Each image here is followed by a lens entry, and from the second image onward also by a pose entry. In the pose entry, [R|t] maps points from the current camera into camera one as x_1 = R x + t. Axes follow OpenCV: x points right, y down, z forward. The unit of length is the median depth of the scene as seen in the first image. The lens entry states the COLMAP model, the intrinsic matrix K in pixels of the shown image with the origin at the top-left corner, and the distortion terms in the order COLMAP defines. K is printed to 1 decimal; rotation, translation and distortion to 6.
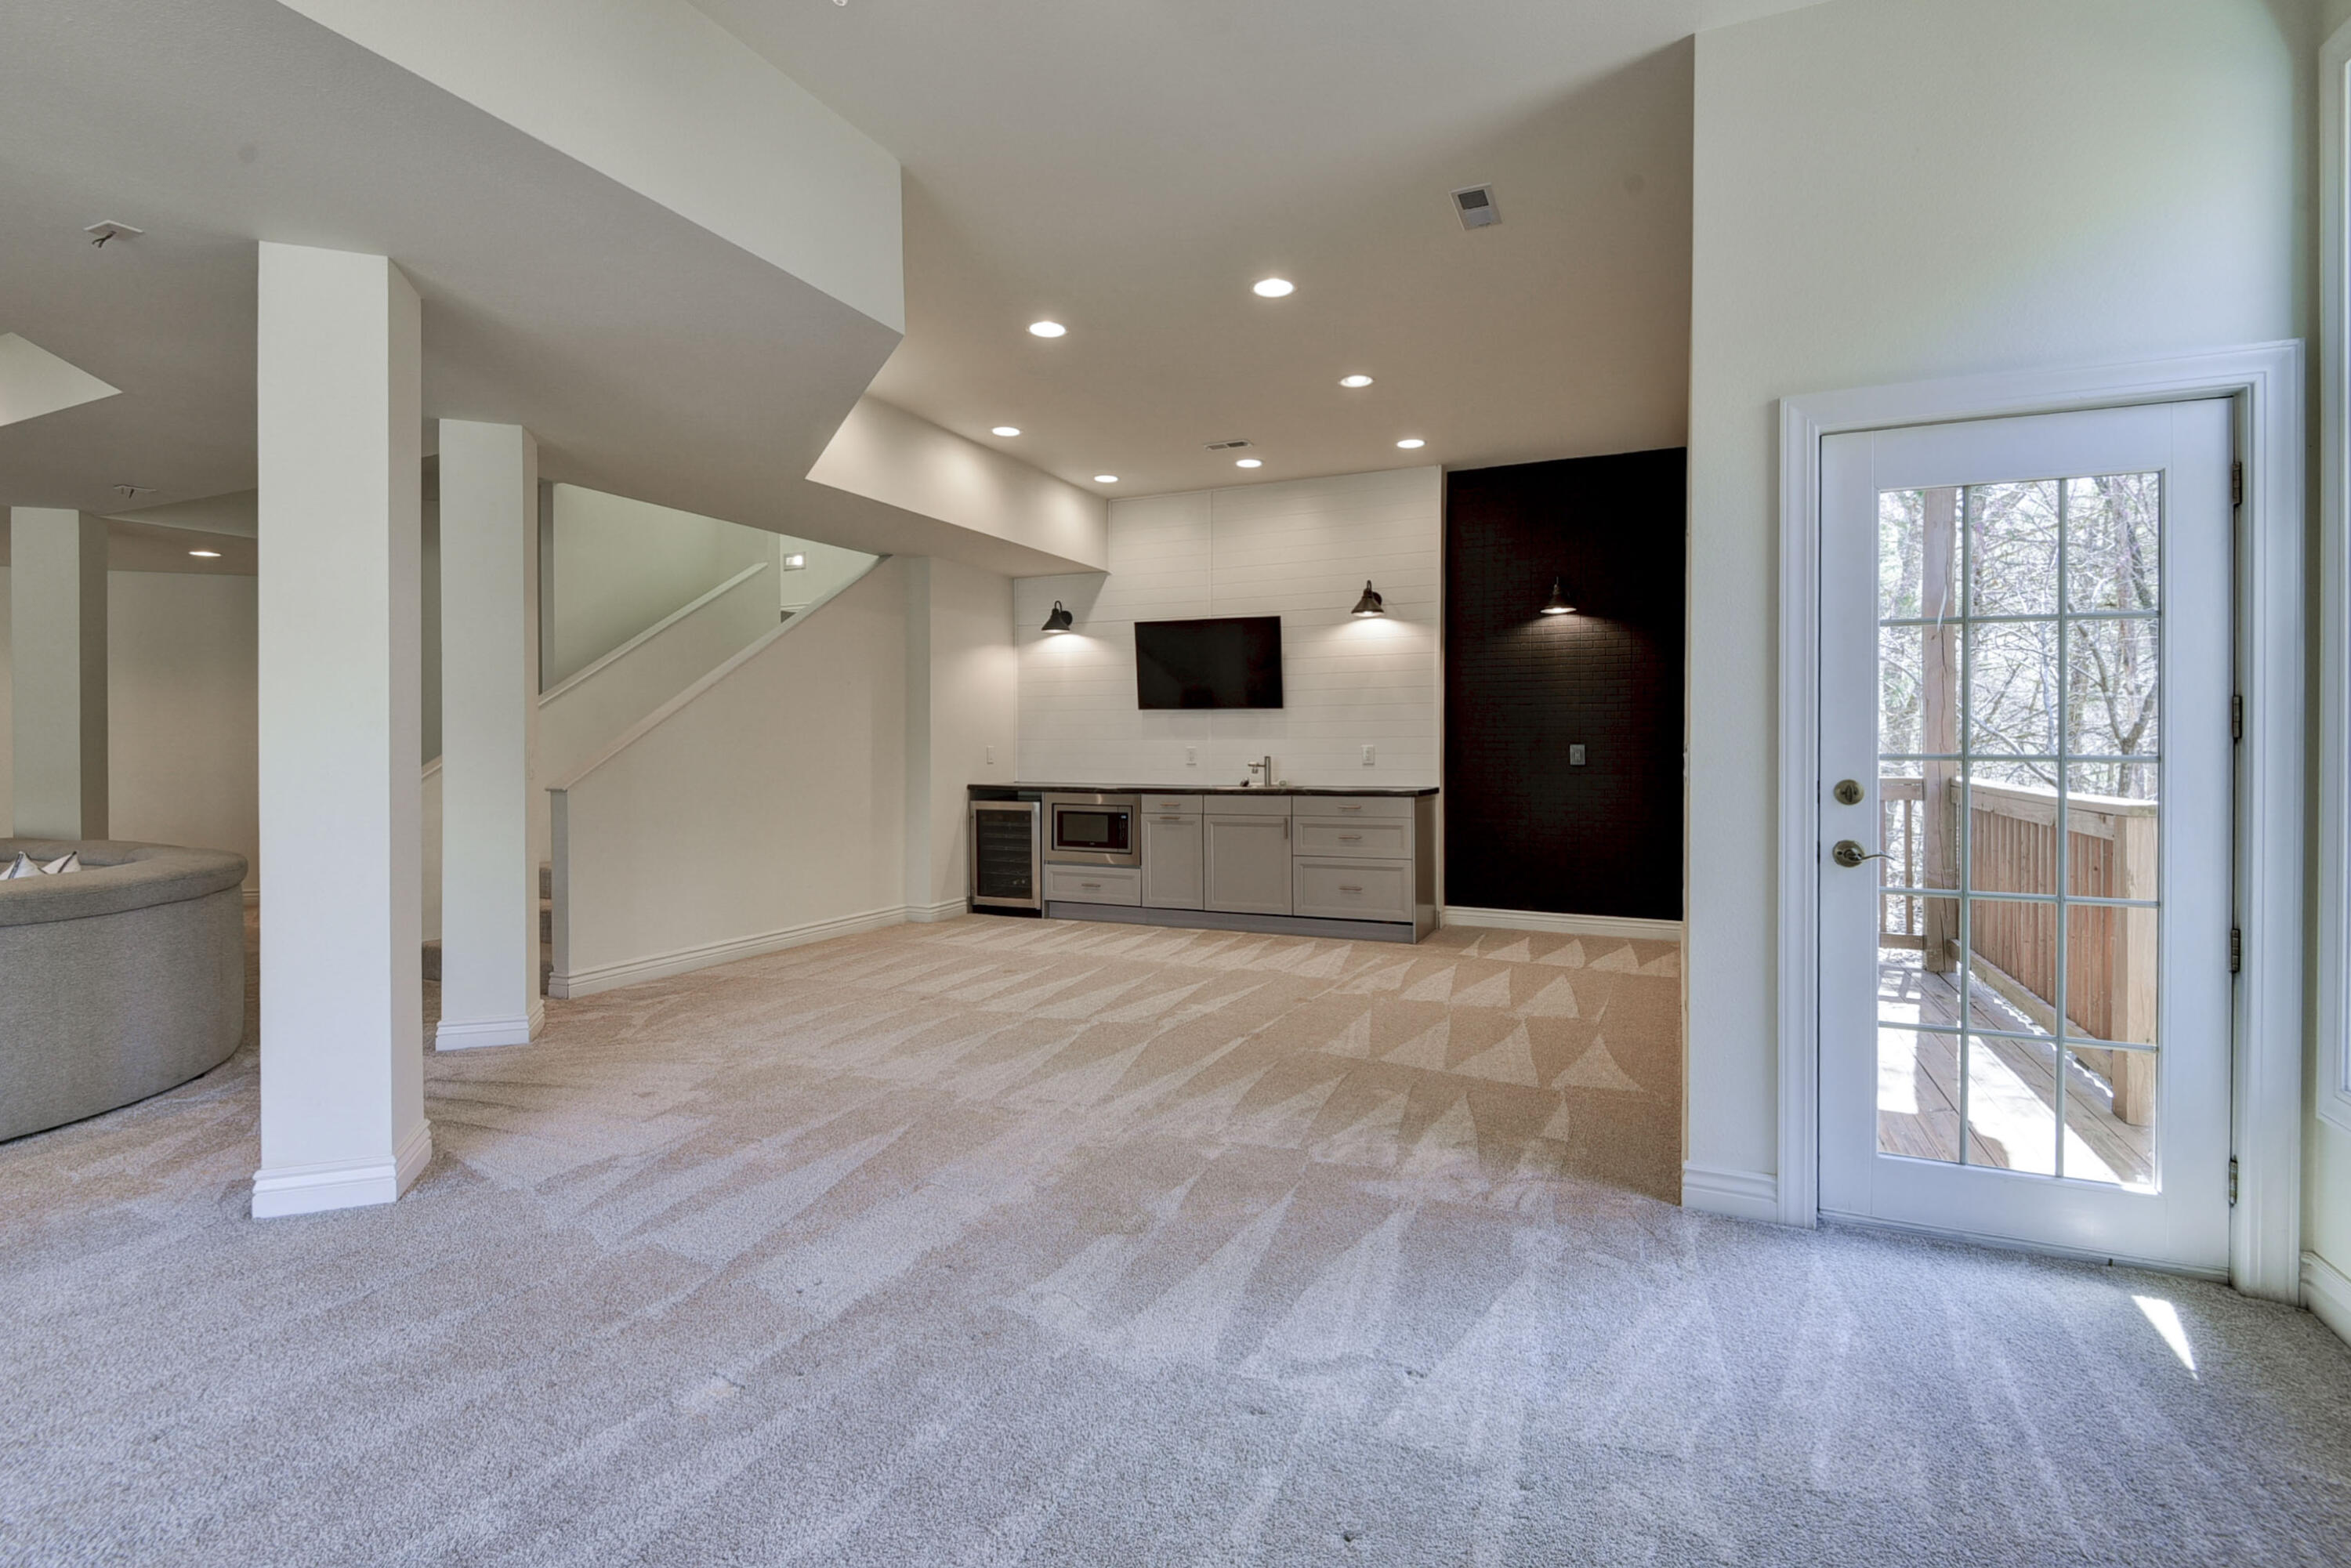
lens RADIAL K [[1092.5, 0, 1174.1], [0, 1092.5, 764.3], [0, 0, 1]] dist [0.004213, -0.004090]
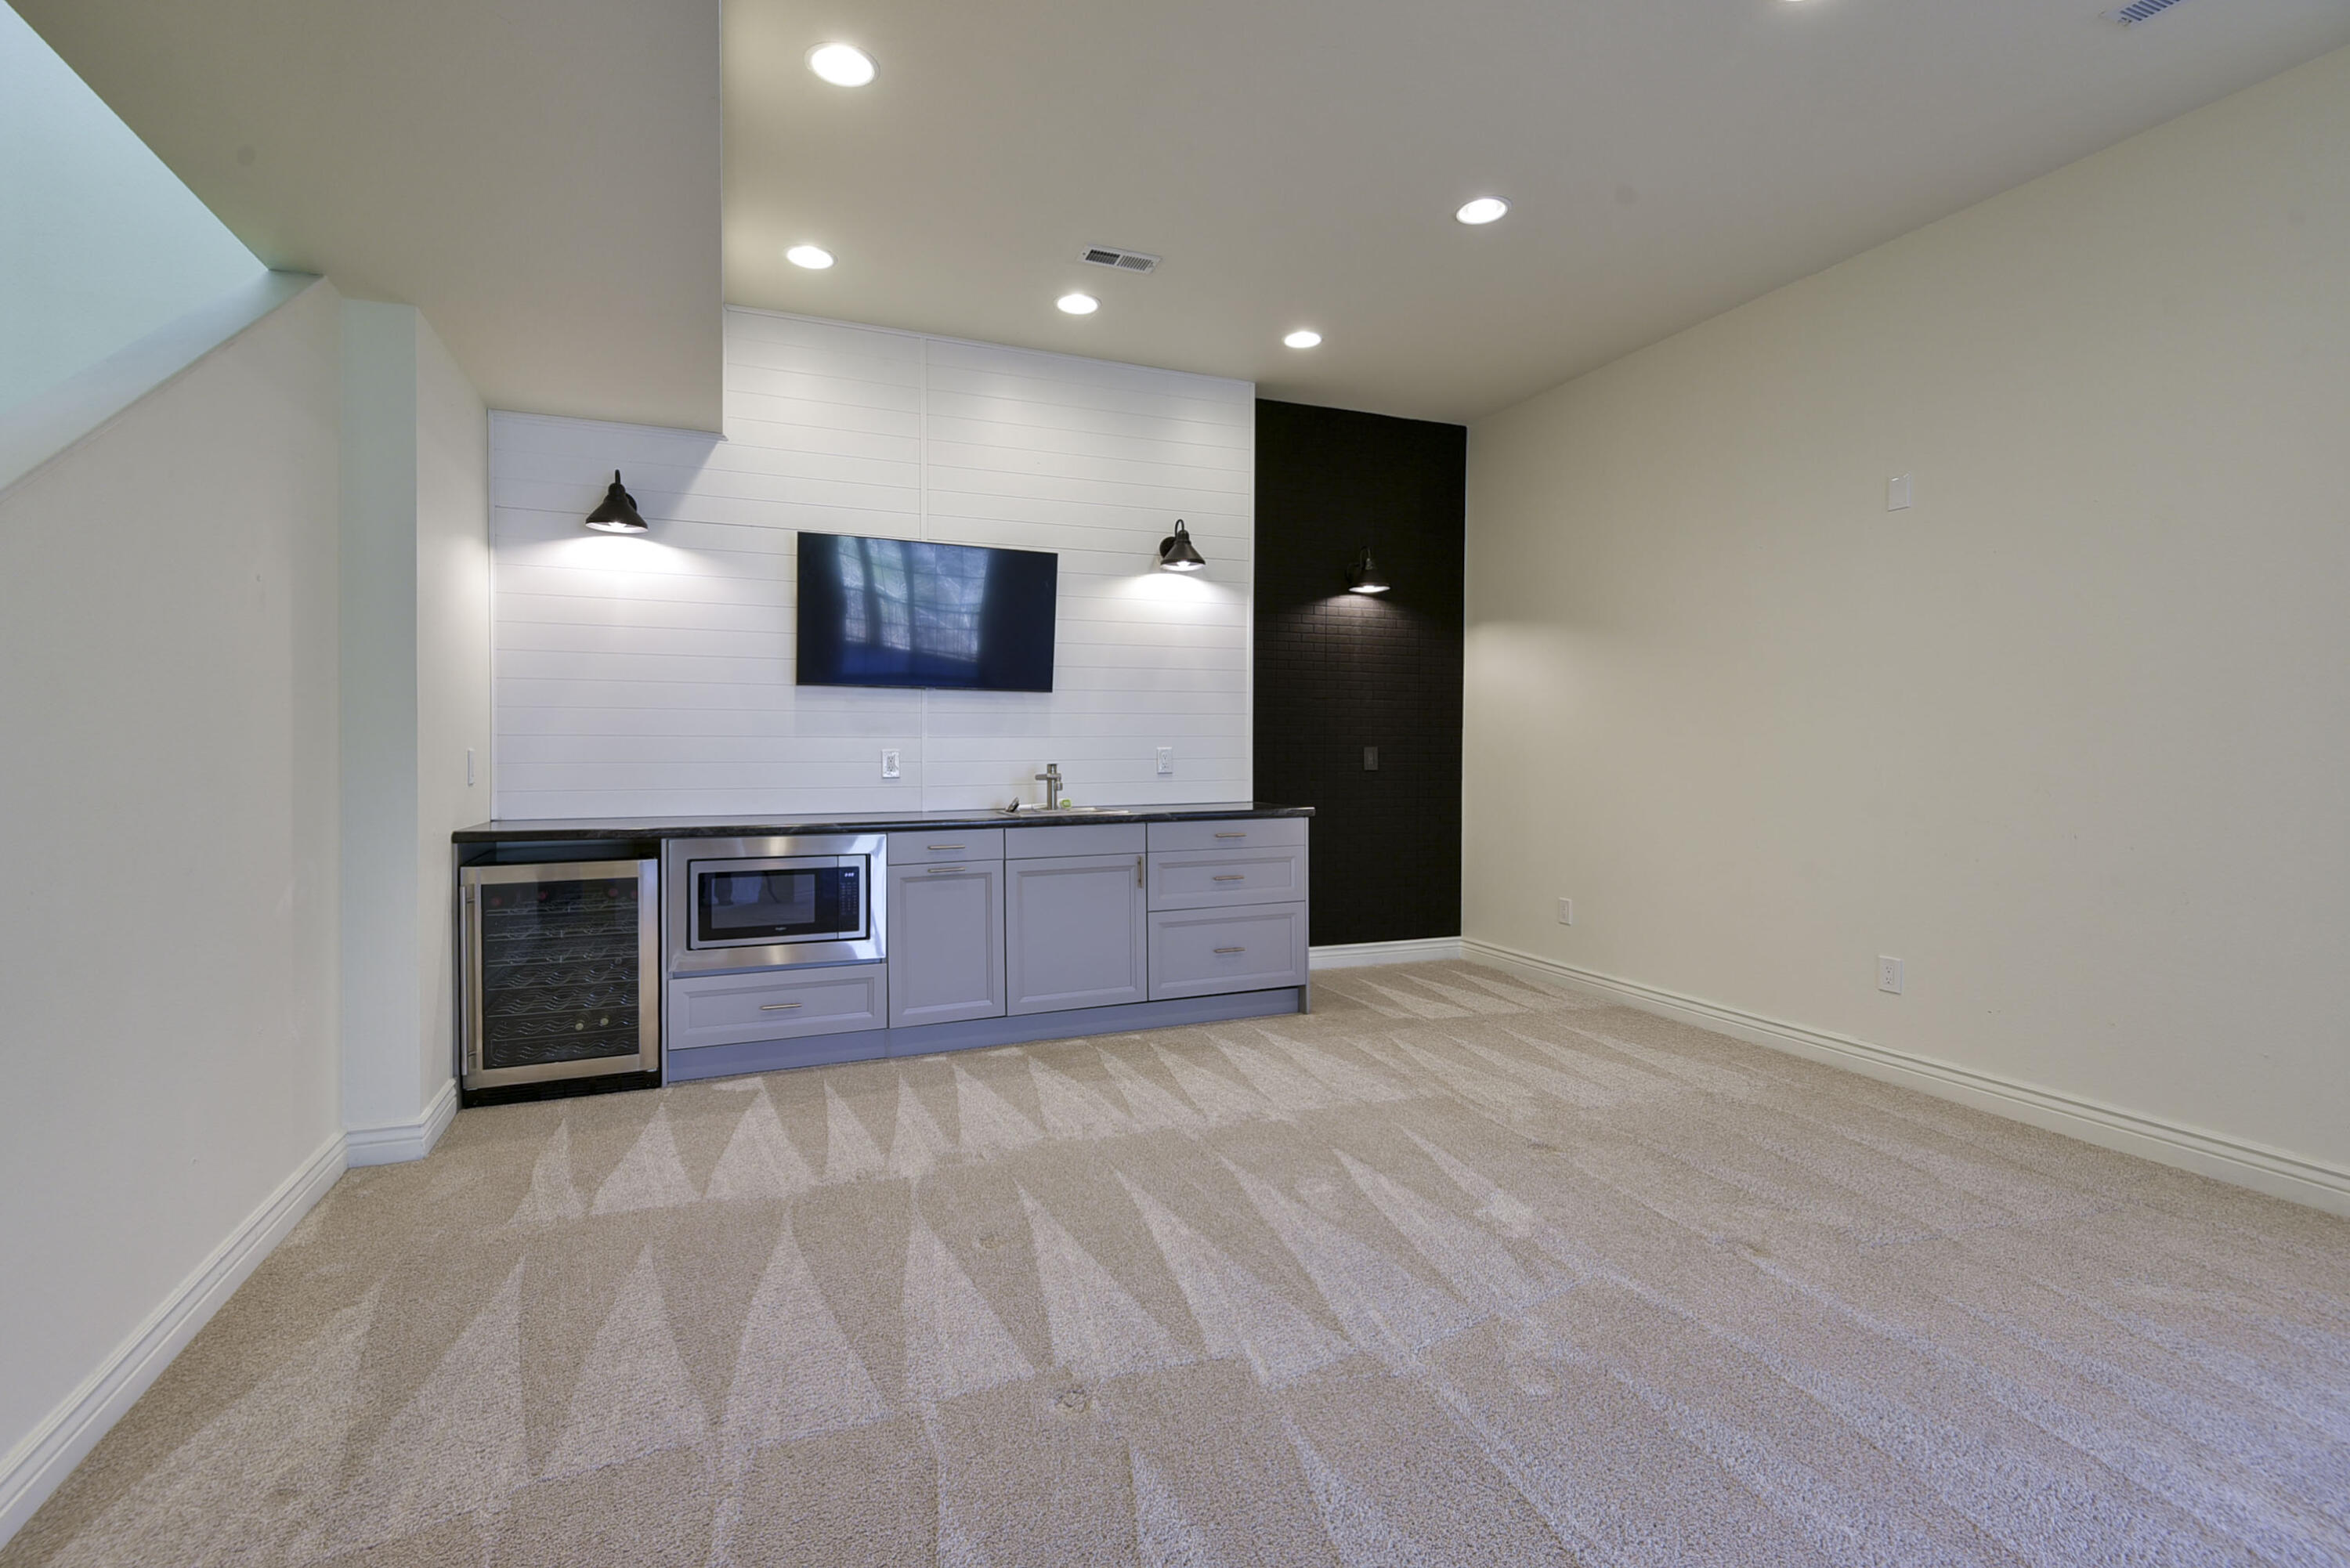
lens RADIAL K [[1092.0, 0, 1177.4], [0, 1092.0, 777.1], [0, 0, 1]] dist [0.004213, -0.004090]
pose [[0.670220, -0.018920, 0.741922, -0.340479], [0.013666, 0.999820, 0.013152, -0.006969], [-0.742037, 0.001324, 0.670358, 0.487558]]
